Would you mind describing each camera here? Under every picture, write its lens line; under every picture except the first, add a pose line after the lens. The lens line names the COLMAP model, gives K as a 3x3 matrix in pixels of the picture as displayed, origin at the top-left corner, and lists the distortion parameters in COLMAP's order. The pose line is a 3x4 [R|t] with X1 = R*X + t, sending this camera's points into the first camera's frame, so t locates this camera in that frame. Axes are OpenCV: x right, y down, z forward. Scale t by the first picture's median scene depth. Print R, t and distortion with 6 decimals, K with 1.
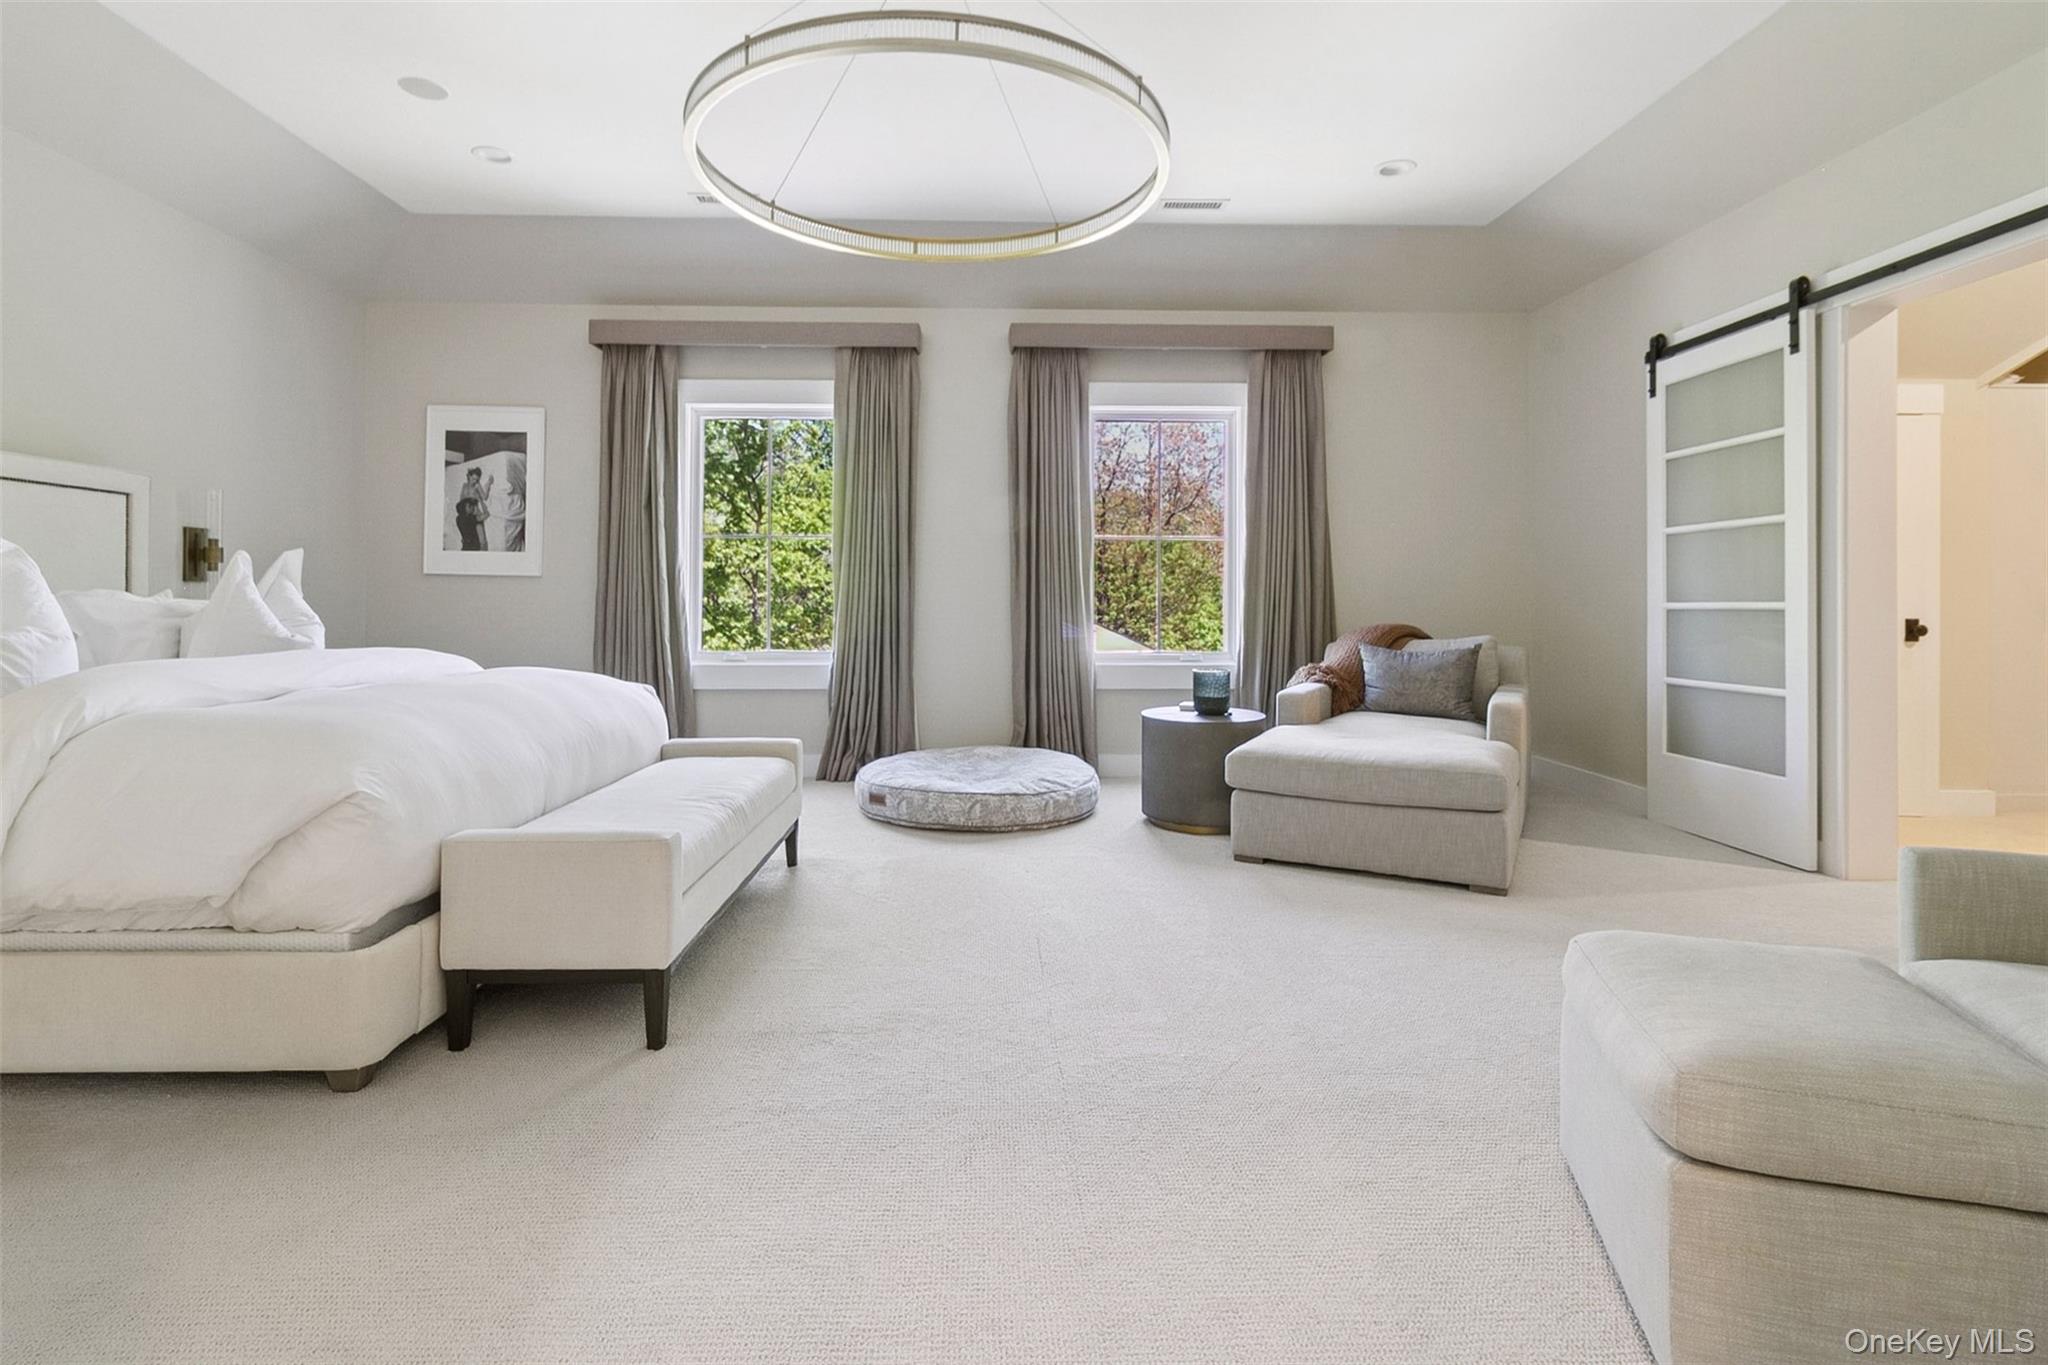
lens RADIAL K [[965.0, 0, 1029.2], [0, 965.0, 612.1], [0, 0, 1]] dist [0.000651, -0.000771]
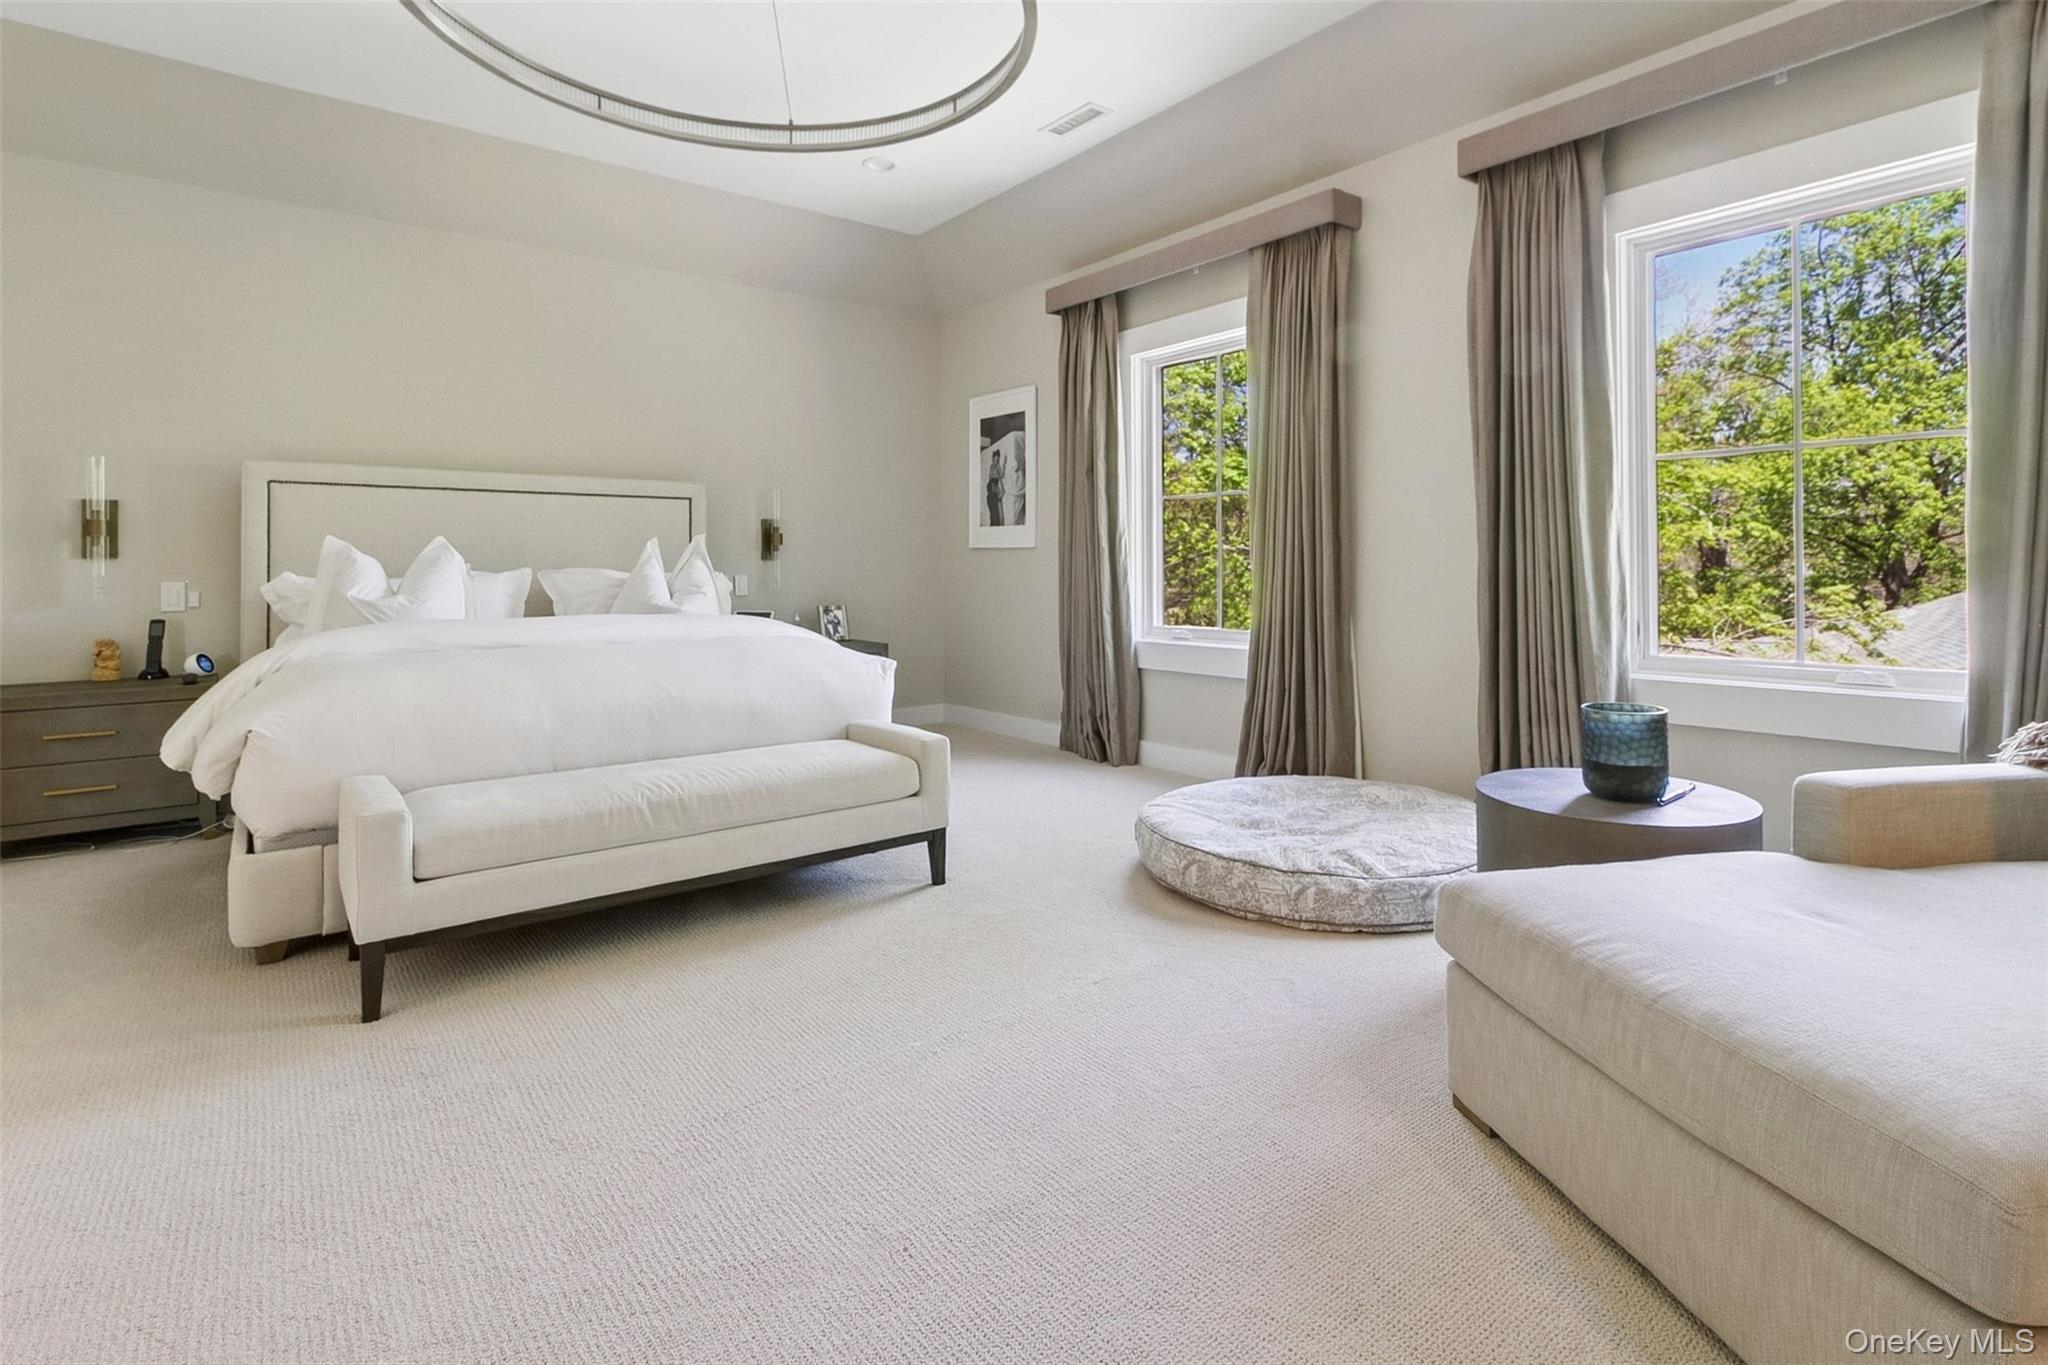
lens RADIAL K [[977.9, 0, 1025.3], [0, 977.9, 579.6], [0, 0, 1]] dist [0.002110, 0.000033]
pose [[0.592369, 0.002473, -0.805663, 0.336730], [0.000799, 0.999993, 0.003657, -0.006739], [0.805666, -0.002810, 0.592363, 0.371956]]
